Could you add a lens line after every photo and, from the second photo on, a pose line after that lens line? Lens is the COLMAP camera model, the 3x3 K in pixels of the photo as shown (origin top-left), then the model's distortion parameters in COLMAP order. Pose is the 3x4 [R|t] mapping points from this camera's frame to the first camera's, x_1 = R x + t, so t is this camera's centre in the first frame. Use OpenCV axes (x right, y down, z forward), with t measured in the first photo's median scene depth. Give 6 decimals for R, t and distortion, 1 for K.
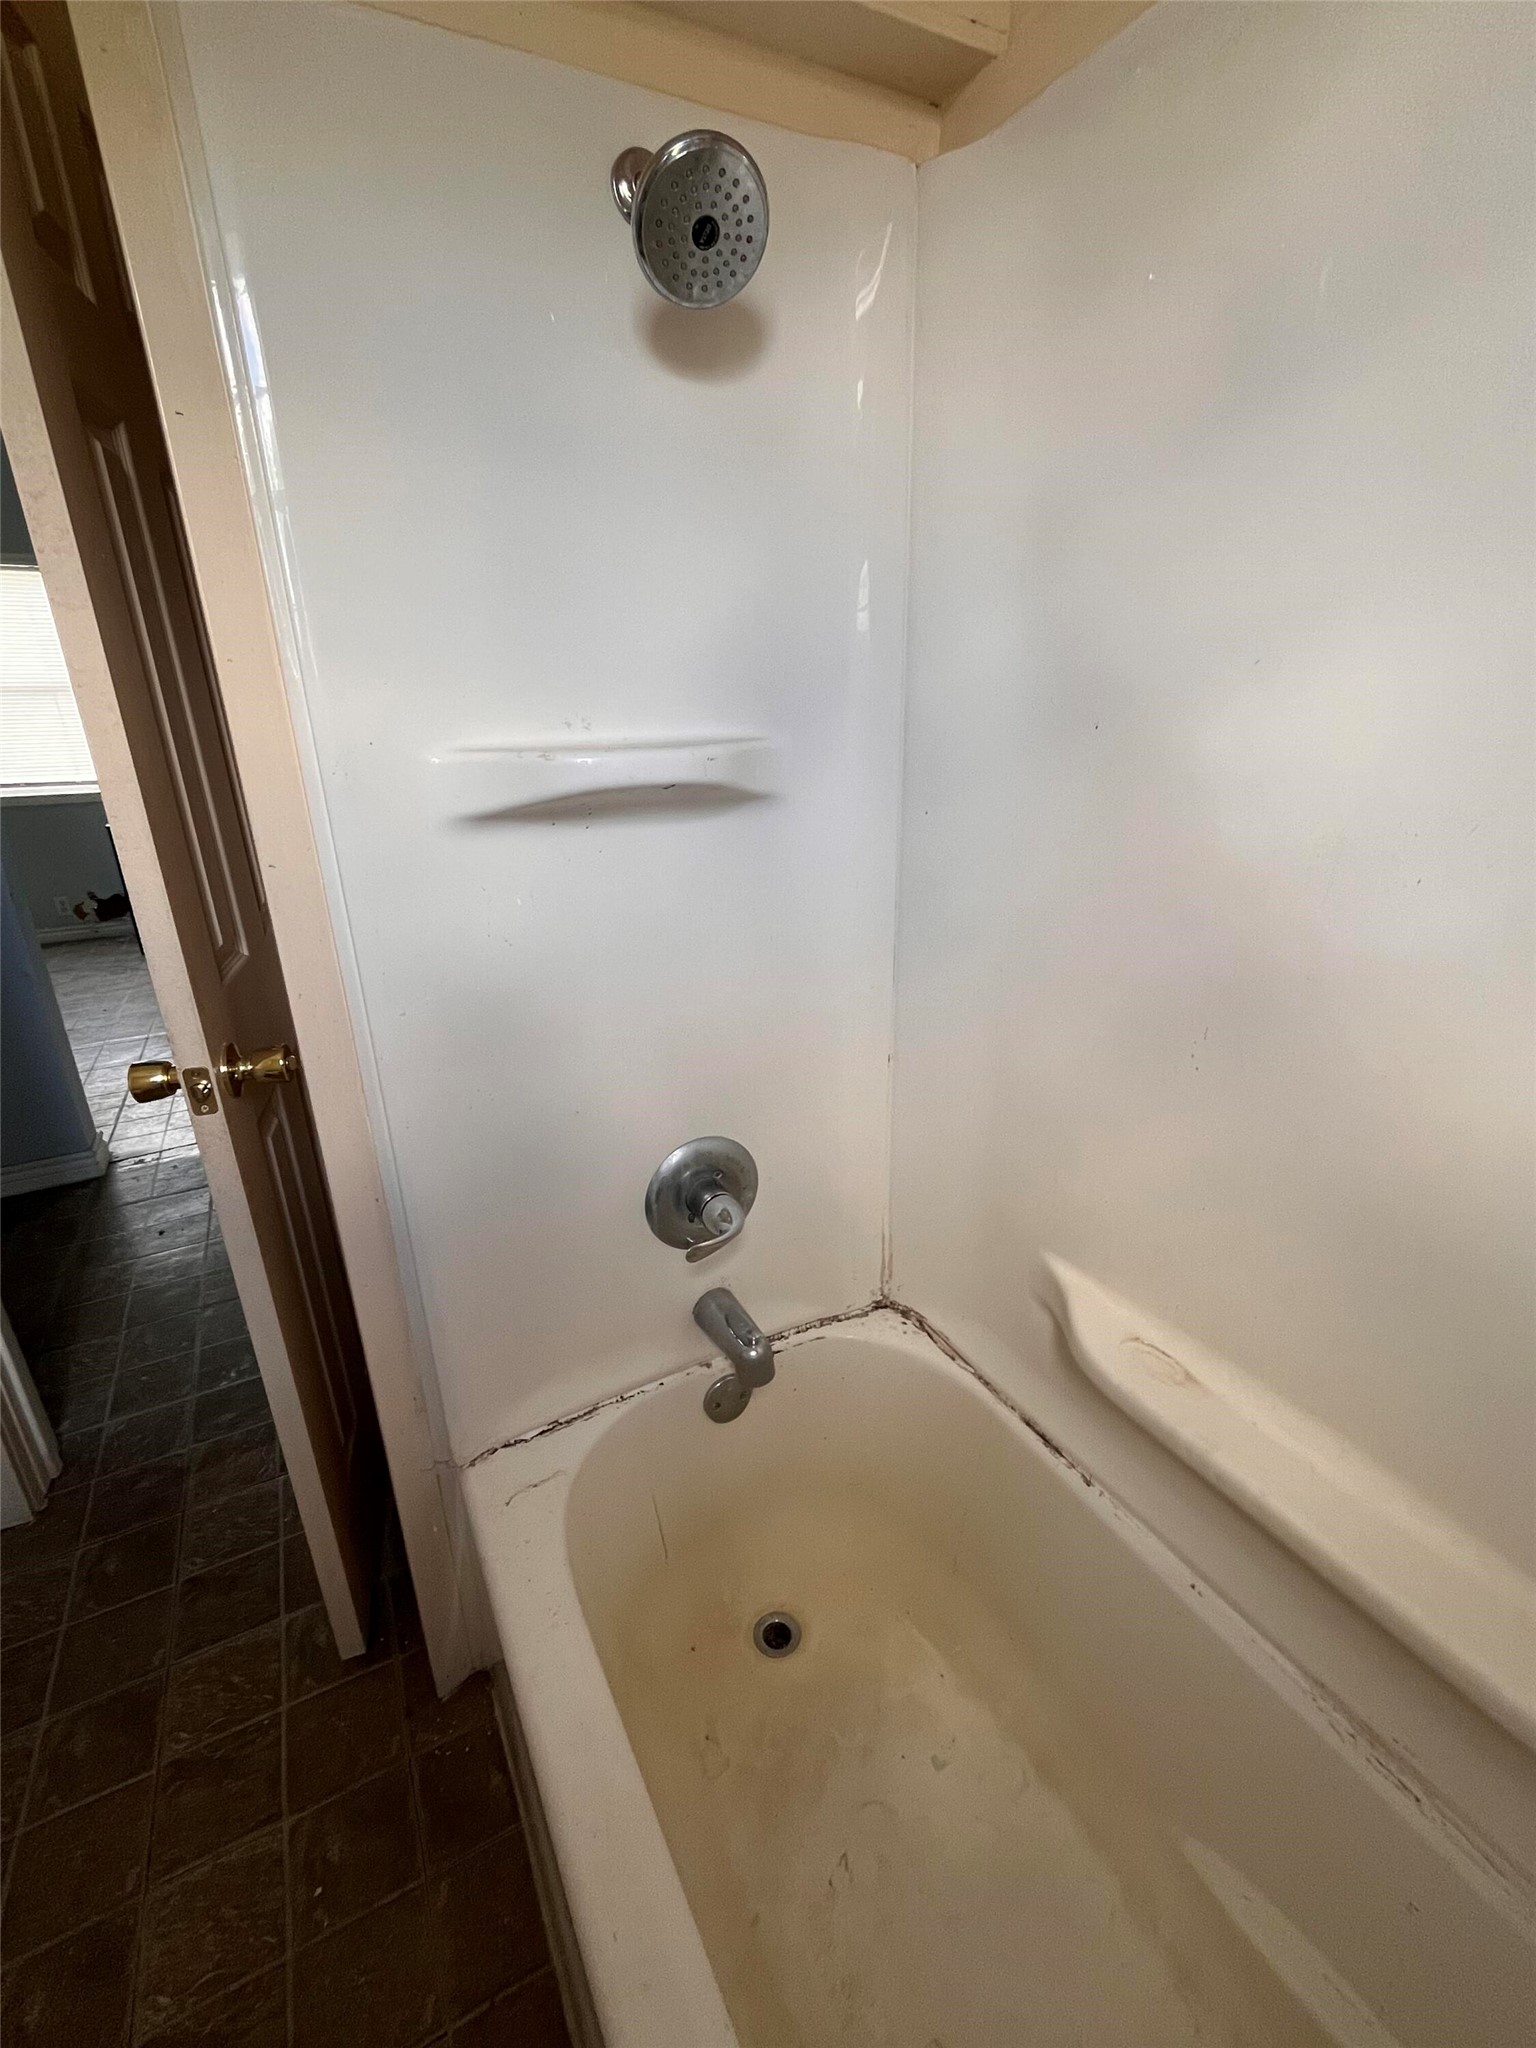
lens RADIAL K [[902.7, 0, 777.4], [0, 902.7, 1022.3], [0, 0, 1]] dist [0.000643, 0.000544]
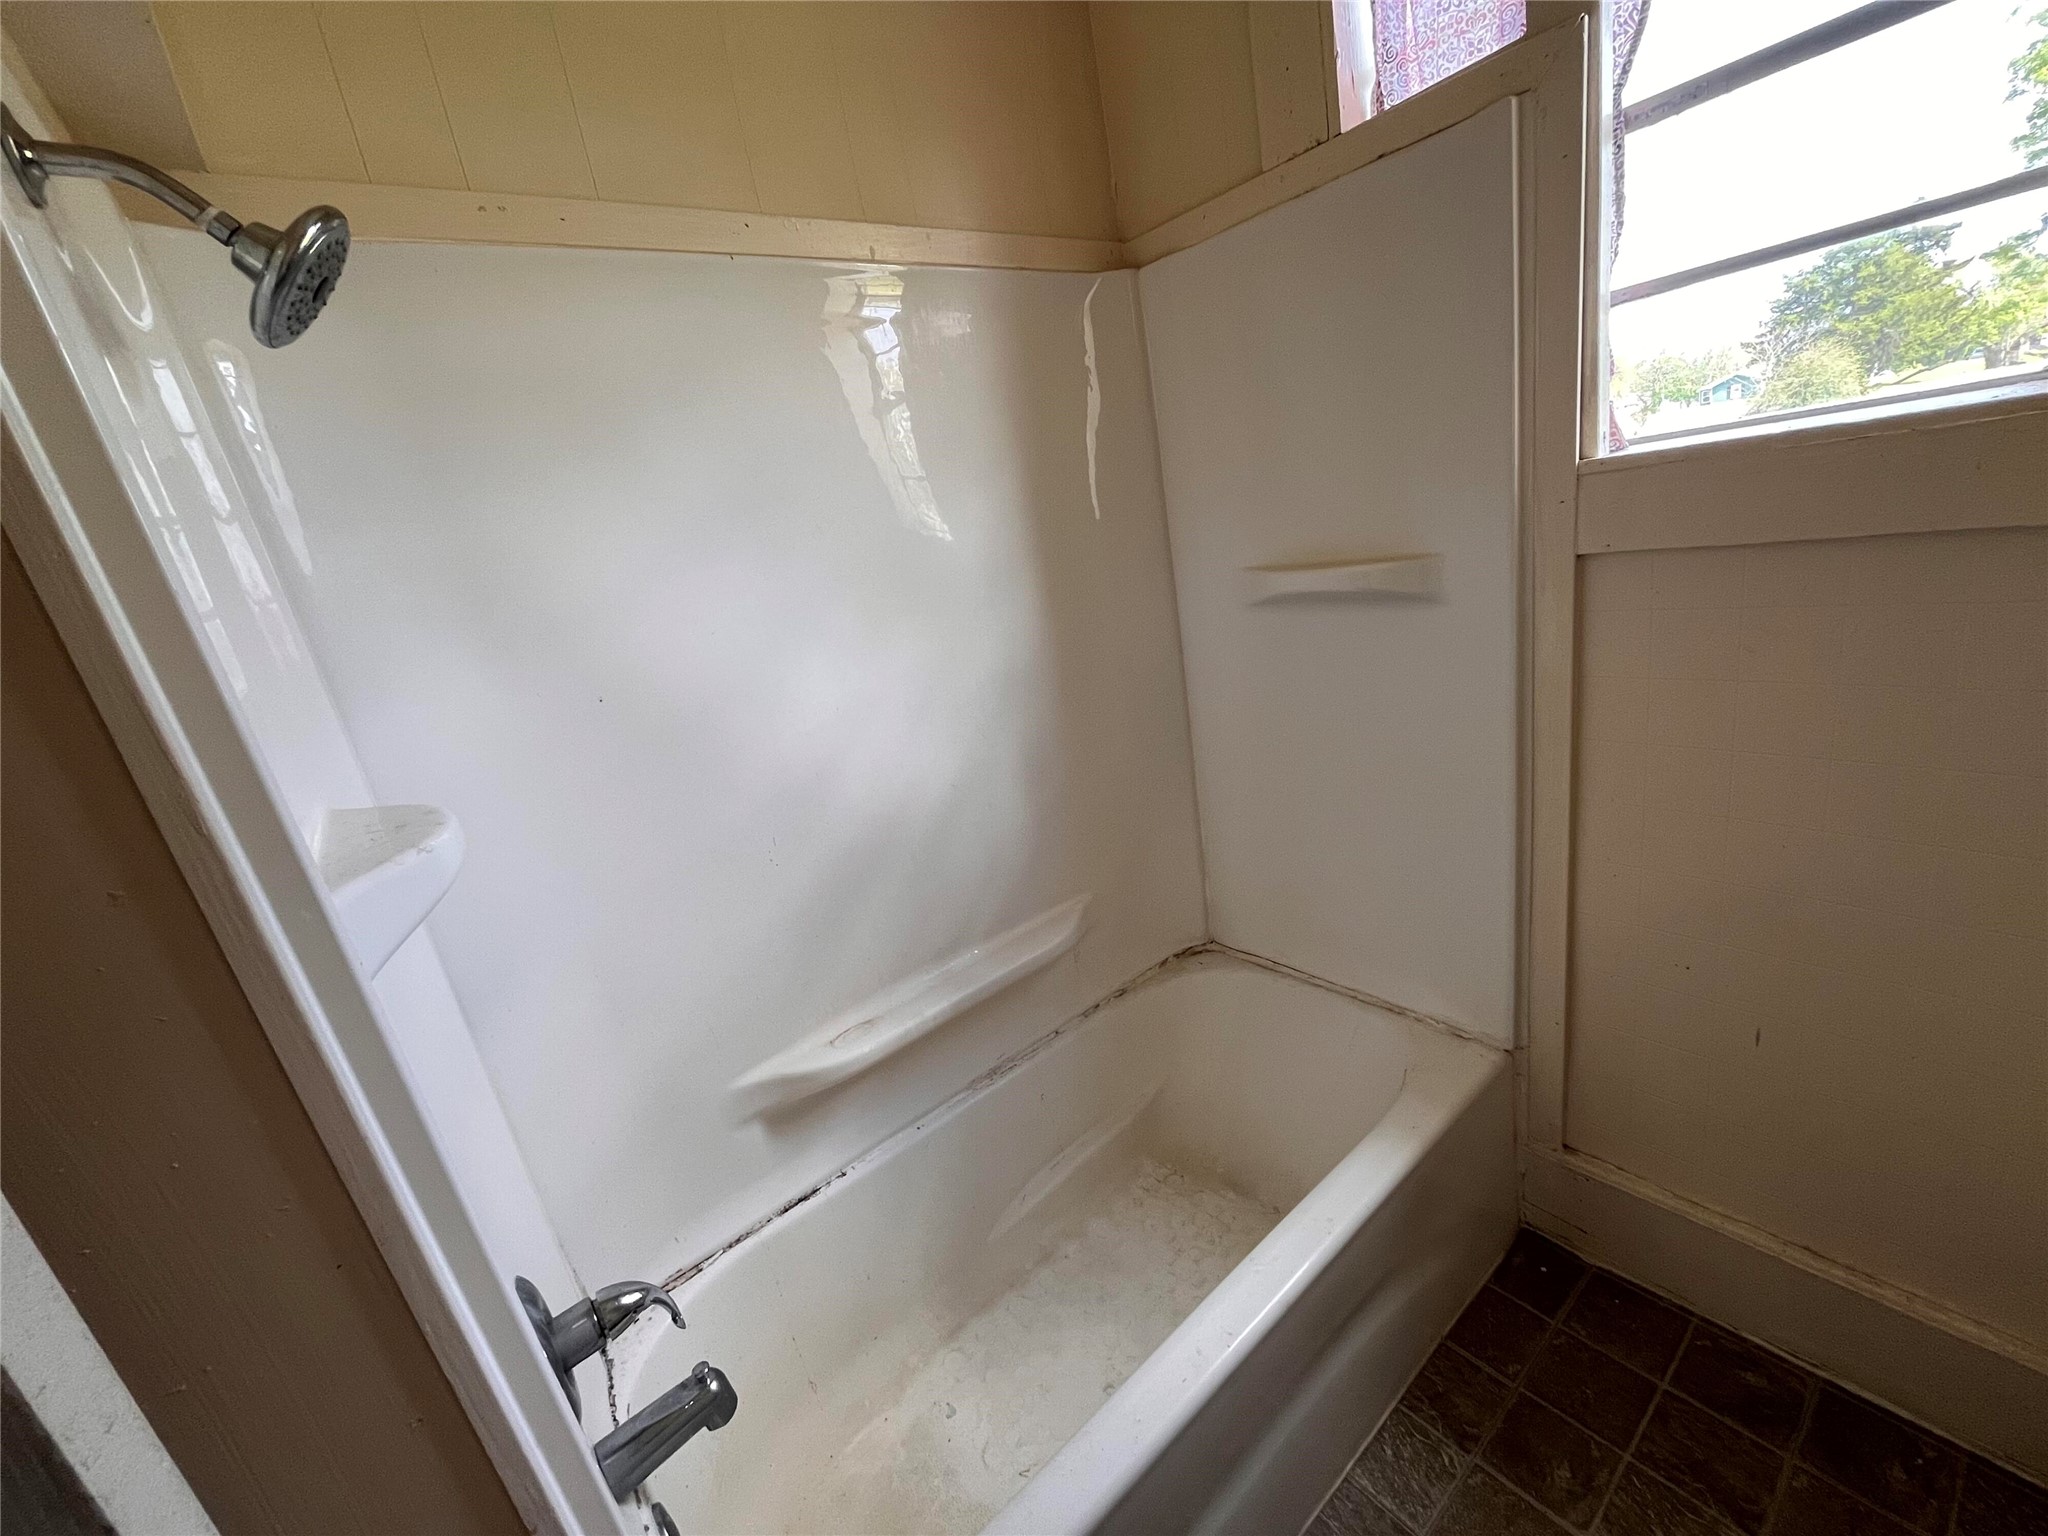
lens RADIAL K [[829.9, 0, 1024.6], [0, 829.9, 763.2], [0, 0, 1]] dist [-0.001488, 0.000005]
pose [[-0.172386, -0.237014, 0.956090, -0.721603], [0.500653, 0.814818, 0.292263, -0.225175], [-0.848310, 0.529051, -0.021801, 0.419919]]
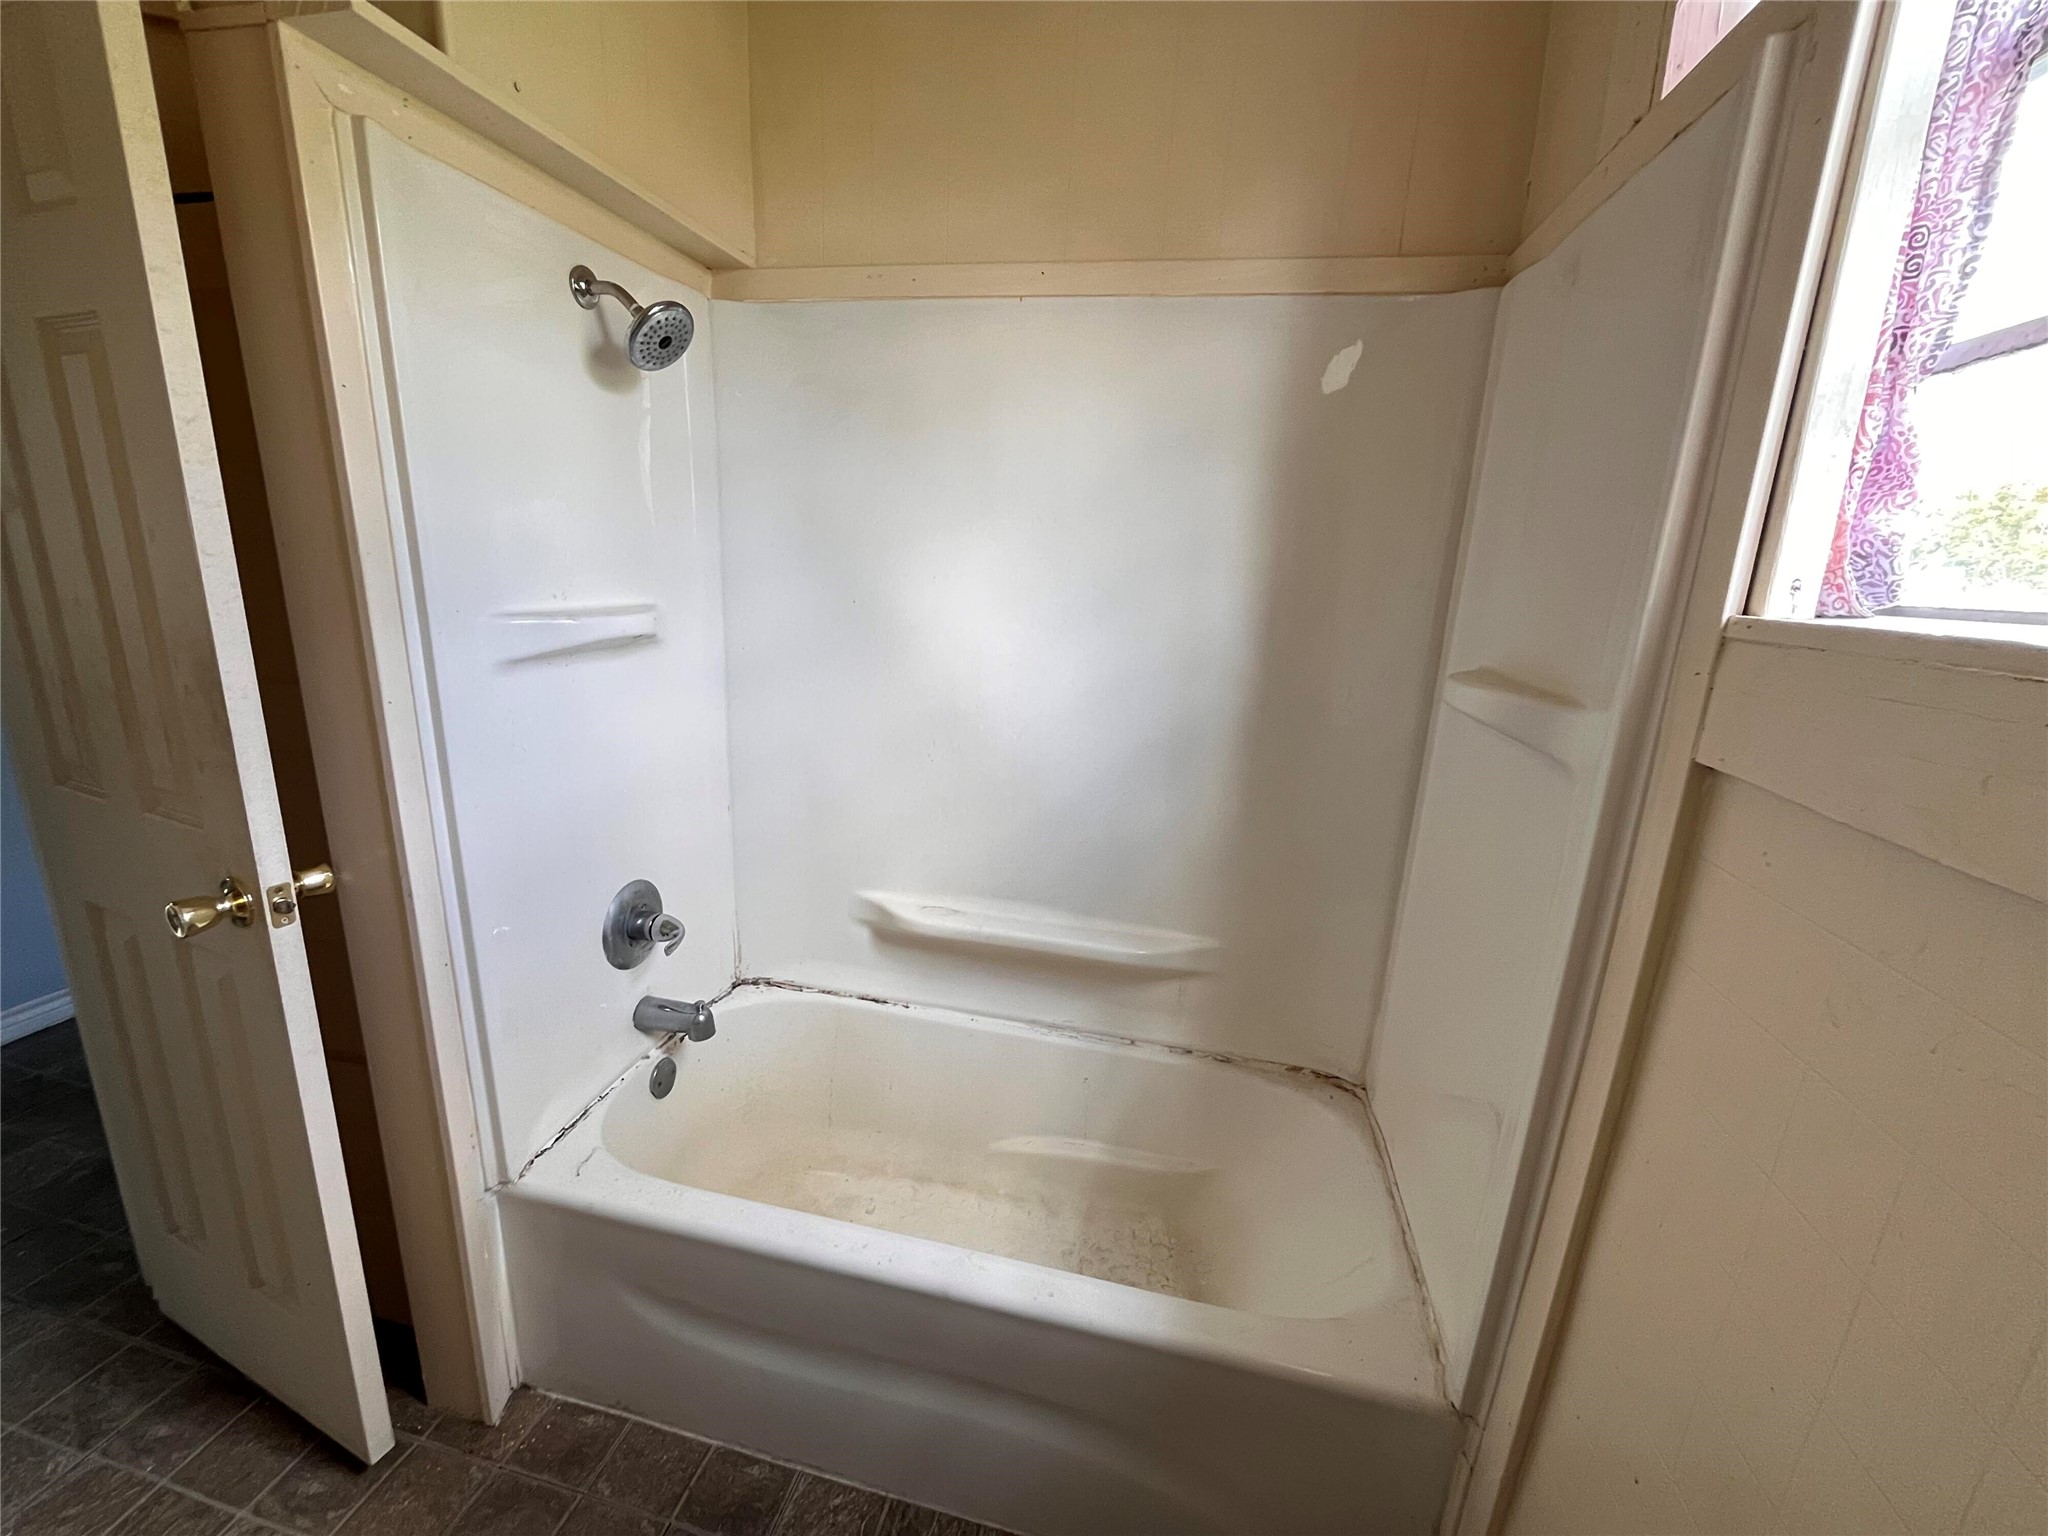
lens RADIAL K [[829.9, 0, 1024.6], [0, 829.9, 763.2], [0, 0, 1]] dist [-0.001488, 0.000005]
pose [[0.656723, -0.140353, 0.740956, -0.612655], [0.213629, 0.976905, -0.004296, 0.084033], [-0.723241, 0.161111, 0.671540, -0.334855]]
